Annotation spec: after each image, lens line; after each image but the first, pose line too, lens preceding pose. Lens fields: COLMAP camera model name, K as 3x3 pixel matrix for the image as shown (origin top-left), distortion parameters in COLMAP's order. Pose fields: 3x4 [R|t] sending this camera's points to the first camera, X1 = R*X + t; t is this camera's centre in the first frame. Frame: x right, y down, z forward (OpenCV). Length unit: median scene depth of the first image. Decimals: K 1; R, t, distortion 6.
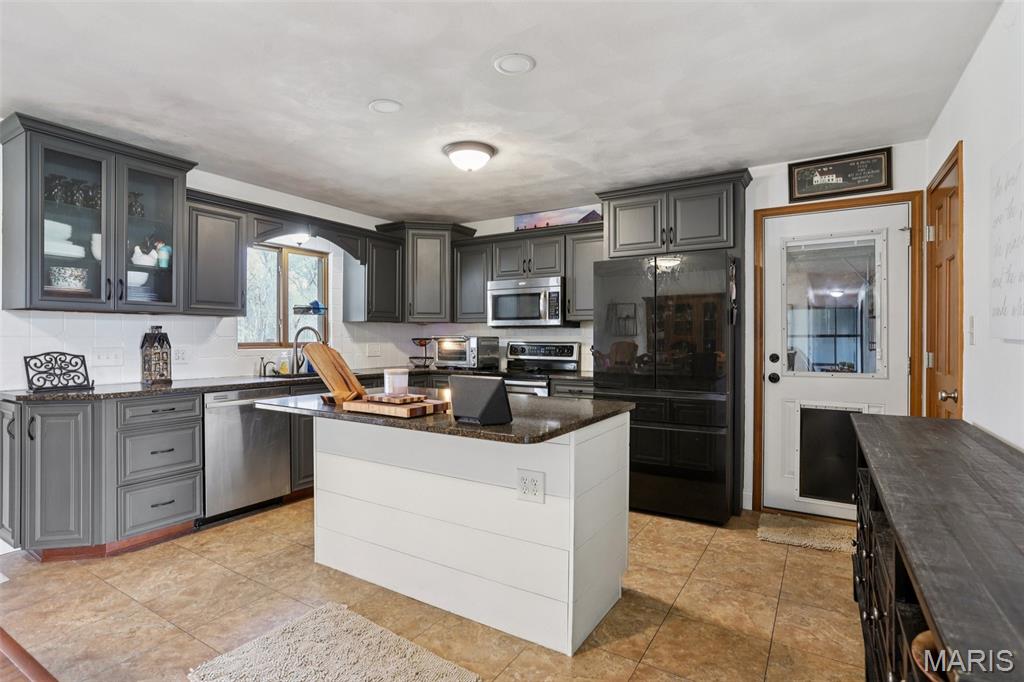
lens RADIAL K [[518.0, 0, 505.7], [0, 518.0, 337.5], [0, 0, 1]] dist [-0.037845, 0.023743]
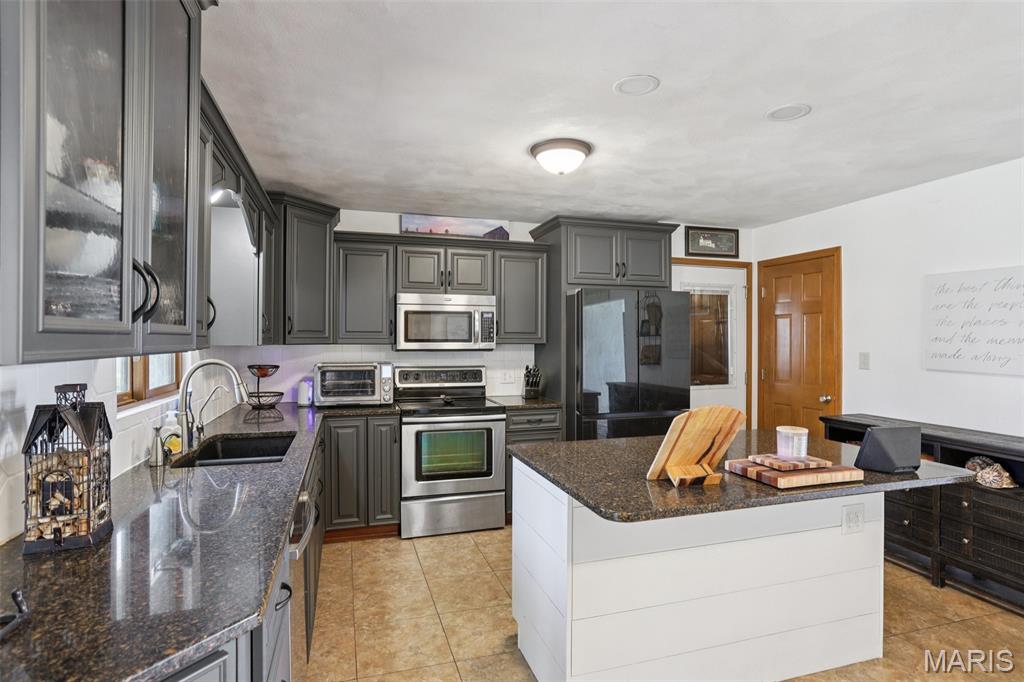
lens RADIAL K [[518.0, 0, 504.4], [0, 518.0, 338.3], [0, 0, 1]] dist [-0.037845, 0.023743]
pose [[0.650296, 0.001477, 0.759680, -0.704802], [-0.002496, 0.999997, 0.000193, -0.052488], [-0.759677, -0.002022, 0.650297, 0.485437]]
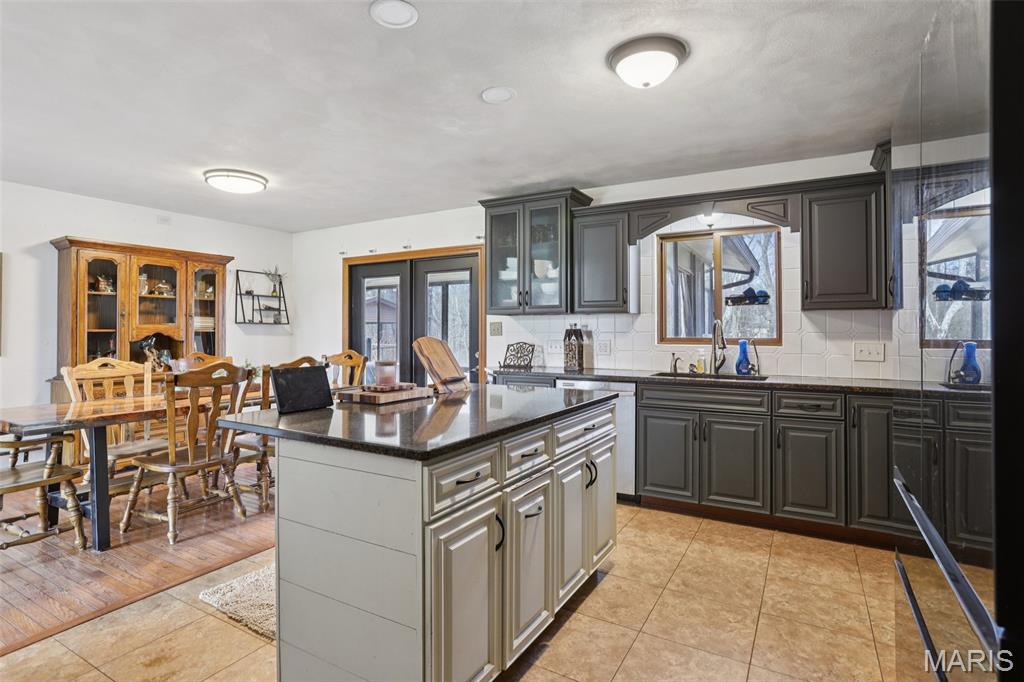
lens RADIAL K [[518.0, 0, 506.9], [0, 518.0, 331.4], [0, 0, 1]] dist [-0.037845, 0.023743]
pose [[0.033590, -0.004179, -0.999427, 0.547490], [0.000391, 0.999991, -0.004168, 0.001864], [0.999436, -0.000251, 0.033592, 0.734301]]
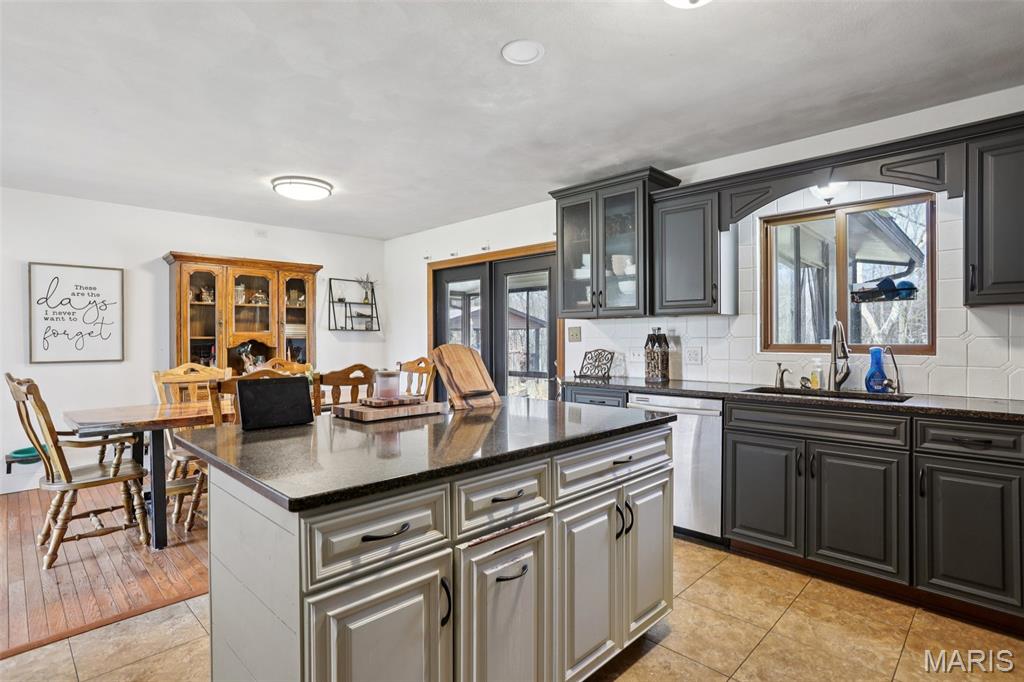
lens RADIAL K [[518.0, 0, 504.5], [0, 518.0, 343.7], [0, 0, 1]] dist [-0.037845, 0.023743]
pose [[-0.215051, 0.008300, -0.976568, 0.418694], [0.003030, 0.999965, 0.007832, 0.001792], [0.976598, -0.001275, -0.215068, 0.854534]]
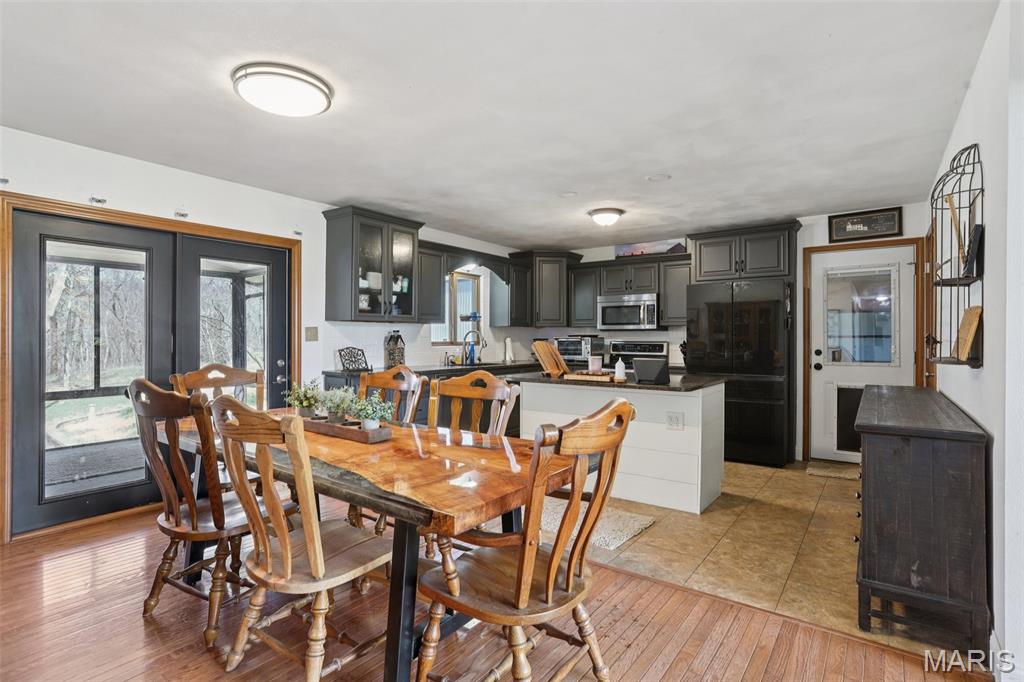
lens RADIAL K [[518.0, 0, 506.5], [0, 518.0, 336.1], [0, 0, 1]] dist [-0.037845, 0.023743]
pose [[0.997086, -0.000285, -0.076290, -0.223436], [0.000055, 0.999995, -0.003014, -0.001117], [0.076291, 0.003001, 0.997081, -0.468062]]
